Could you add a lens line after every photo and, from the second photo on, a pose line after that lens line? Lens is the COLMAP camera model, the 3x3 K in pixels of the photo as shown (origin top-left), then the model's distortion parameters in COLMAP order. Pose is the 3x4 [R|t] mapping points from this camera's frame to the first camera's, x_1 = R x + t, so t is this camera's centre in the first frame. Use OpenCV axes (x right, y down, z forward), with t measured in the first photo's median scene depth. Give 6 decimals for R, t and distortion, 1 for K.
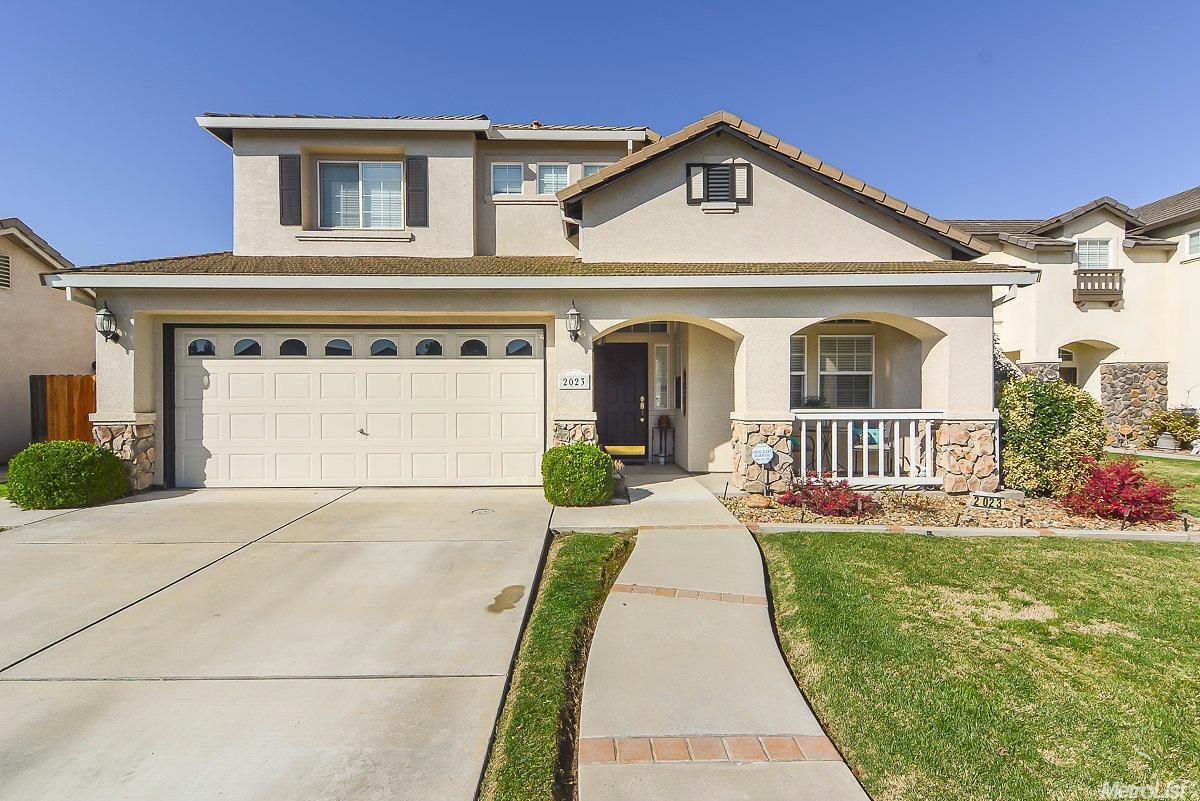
lens RADIAL K [[601.8, 0, 620.9], [0, 601.8, 399.4], [0, 0, 1]] dist [0.019184, -0.000423]
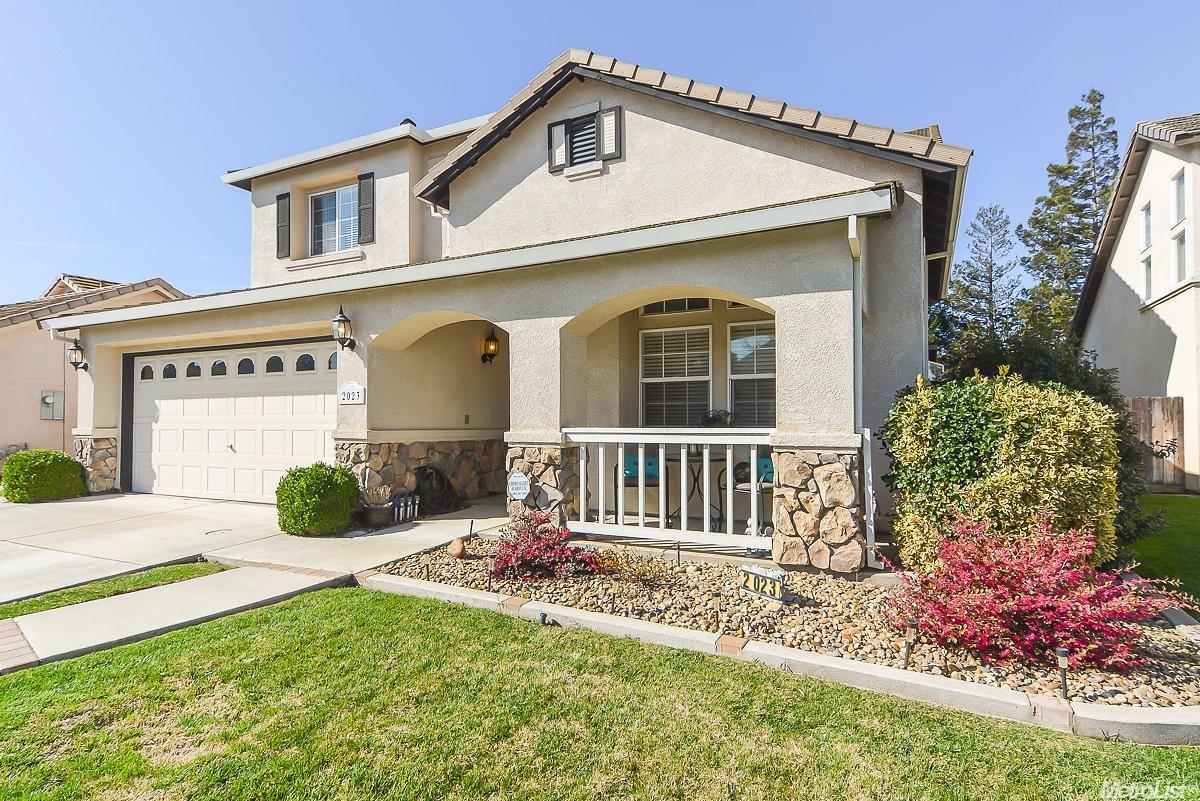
lens RADIAL K [[668.9, 0, 600.0], [0, 668.9, 400.5], [0, 0, 1]] dist [0.031670, -0.001384]
pose [[0.868840, -0.014454, -0.494881, 0.696124], [-0.000504, 0.999547, -0.030079, 0.007144], [0.495092, 0.026383, 0.868440, 0.298154]]
